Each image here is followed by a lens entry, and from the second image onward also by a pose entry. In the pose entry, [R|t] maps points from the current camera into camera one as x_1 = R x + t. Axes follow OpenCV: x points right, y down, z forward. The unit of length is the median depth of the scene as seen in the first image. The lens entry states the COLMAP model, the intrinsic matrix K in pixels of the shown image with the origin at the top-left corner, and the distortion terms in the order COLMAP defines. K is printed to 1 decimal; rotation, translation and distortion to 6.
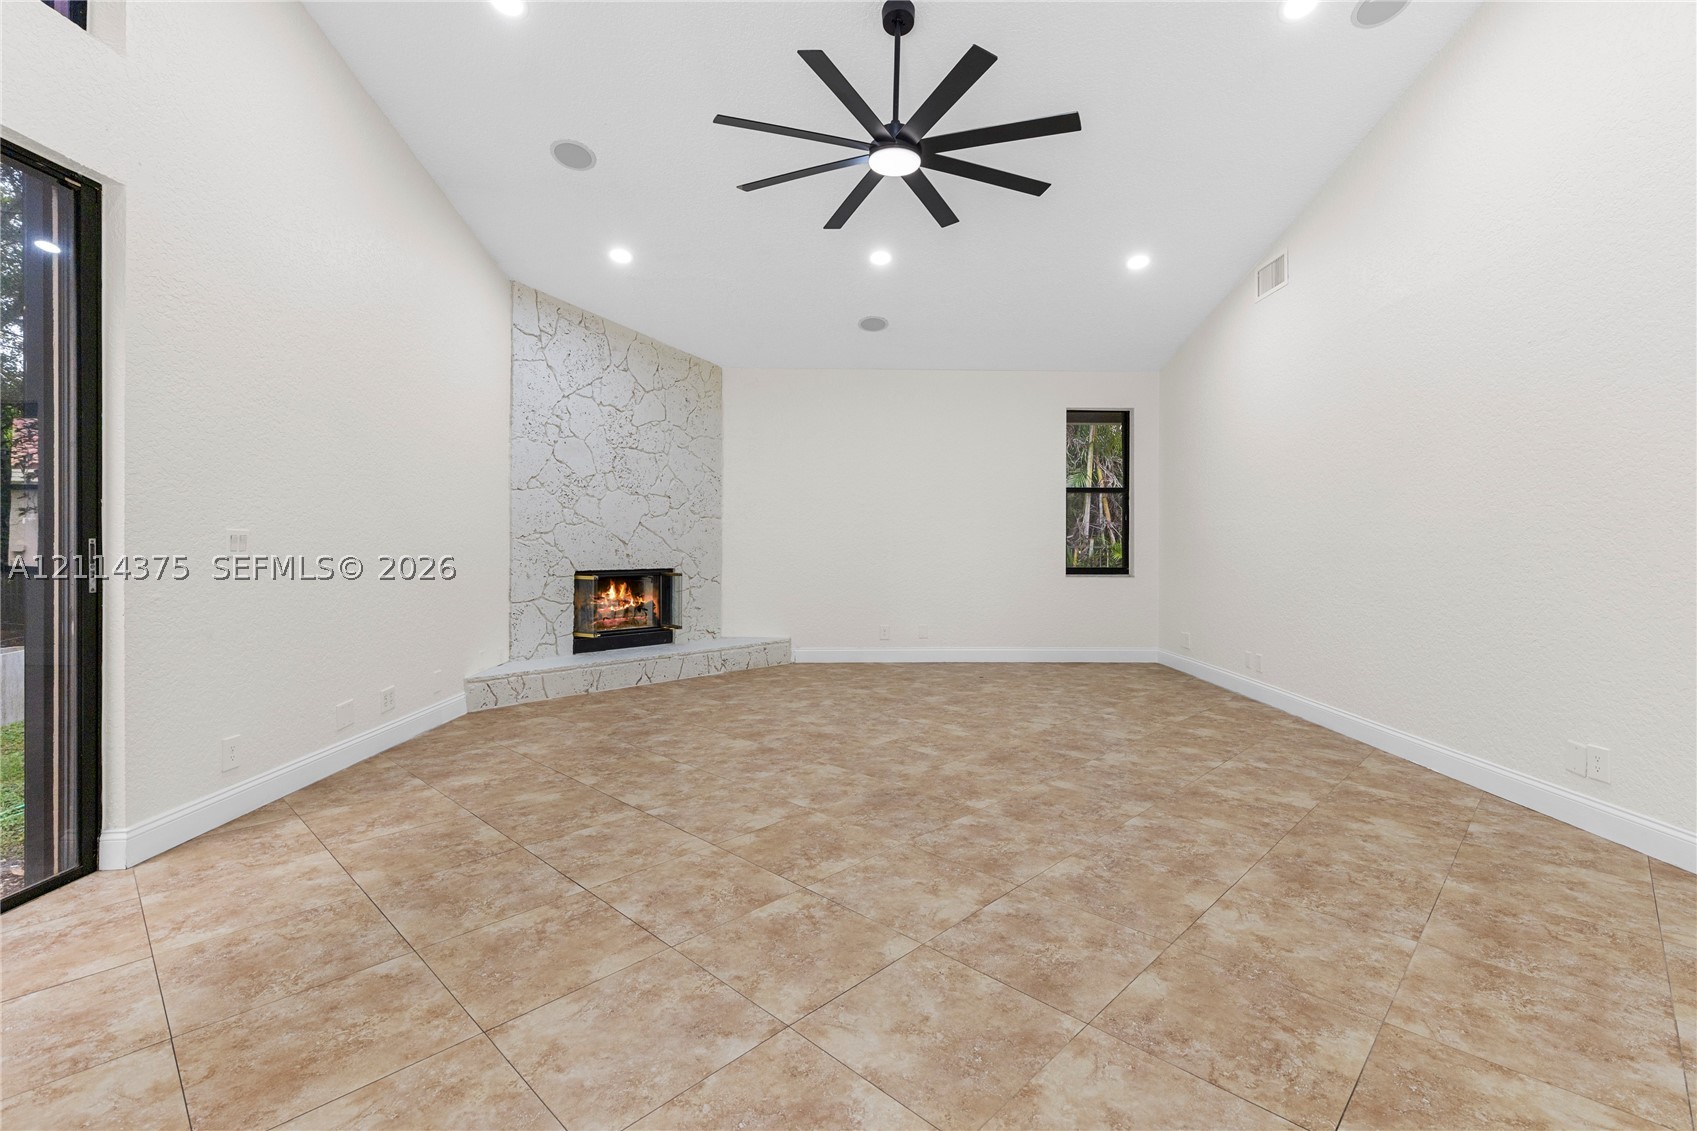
lens RADIAL K [[761.7, 0, 868.9], [0, 761.7, 543.7], [0, 0, 1]] dist [0.005493, -0.000734]
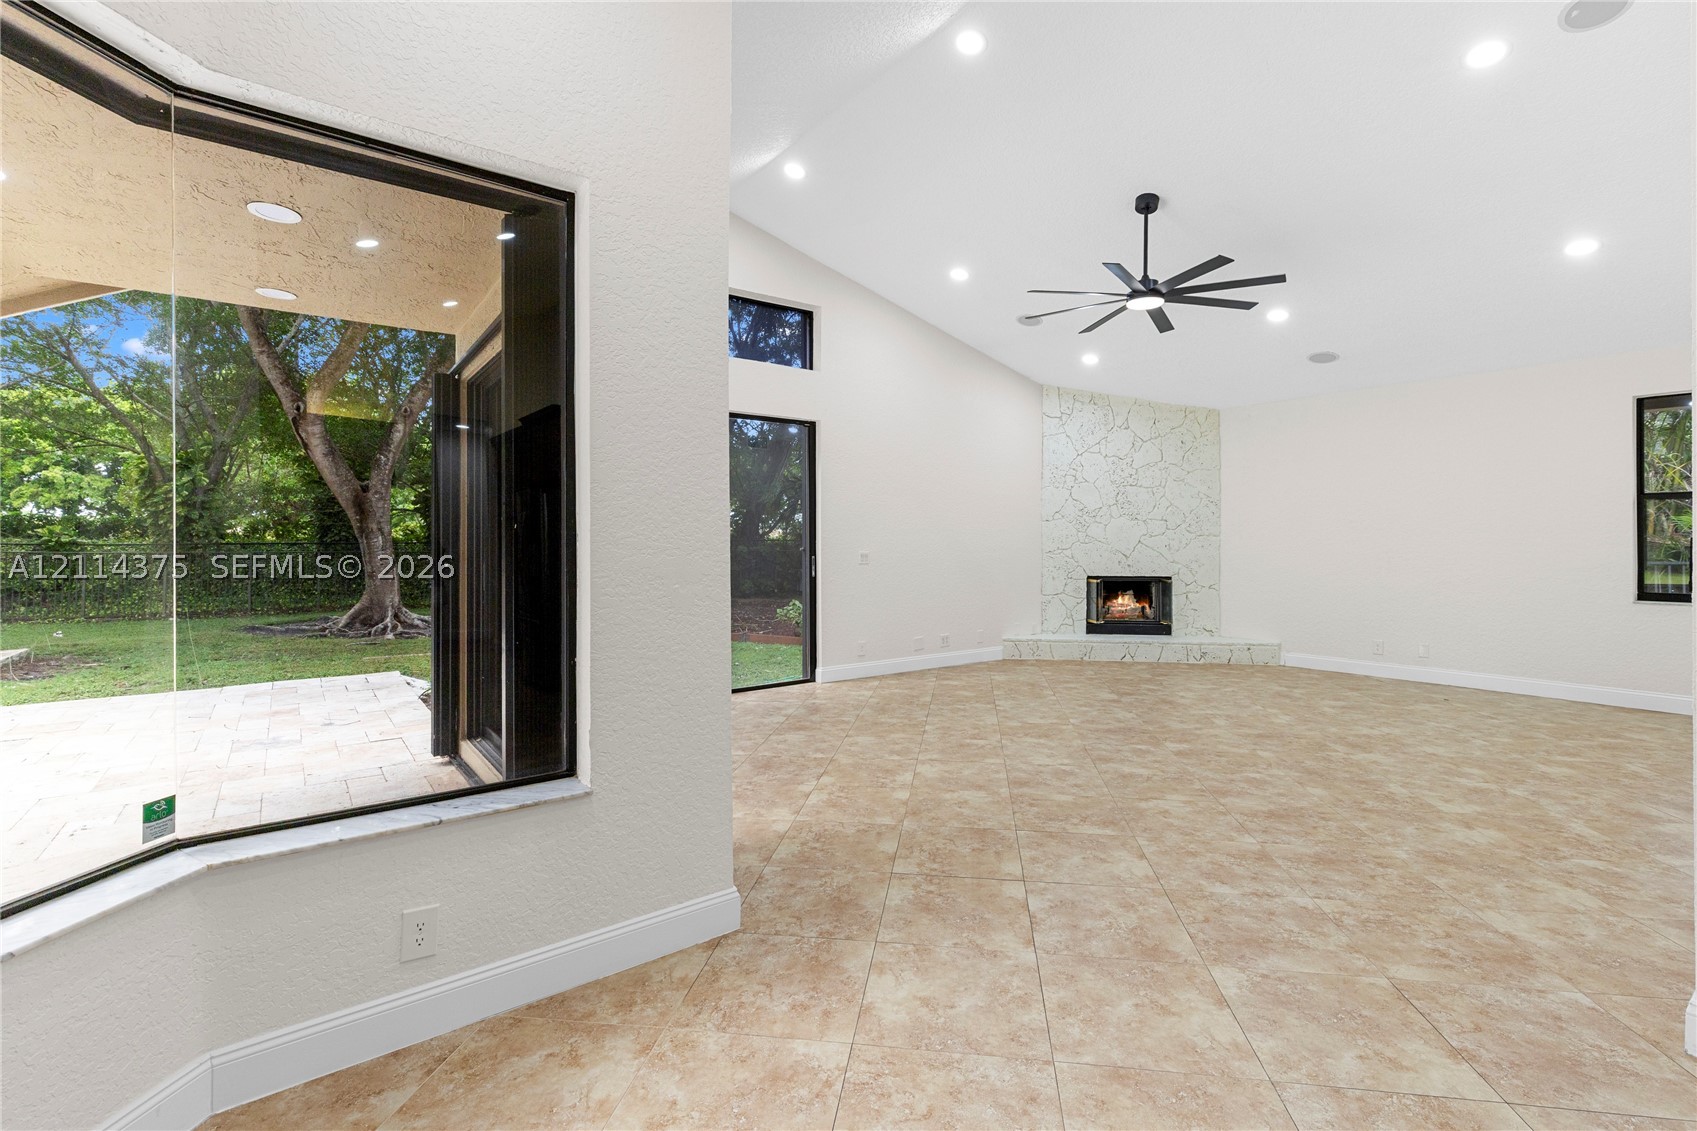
lens RADIAL K [[761.7, 0, 868.9], [0, 761.7, 543.7], [0, 0, 1]] dist [0.005493, -0.000734]
pose [[0.589892, -0.001409, -0.807481, 0.528514], [-0.003037, 0.999988, -0.003963, -0.017511], [0.807476, 0.004790, 0.589881, -0.172838]]
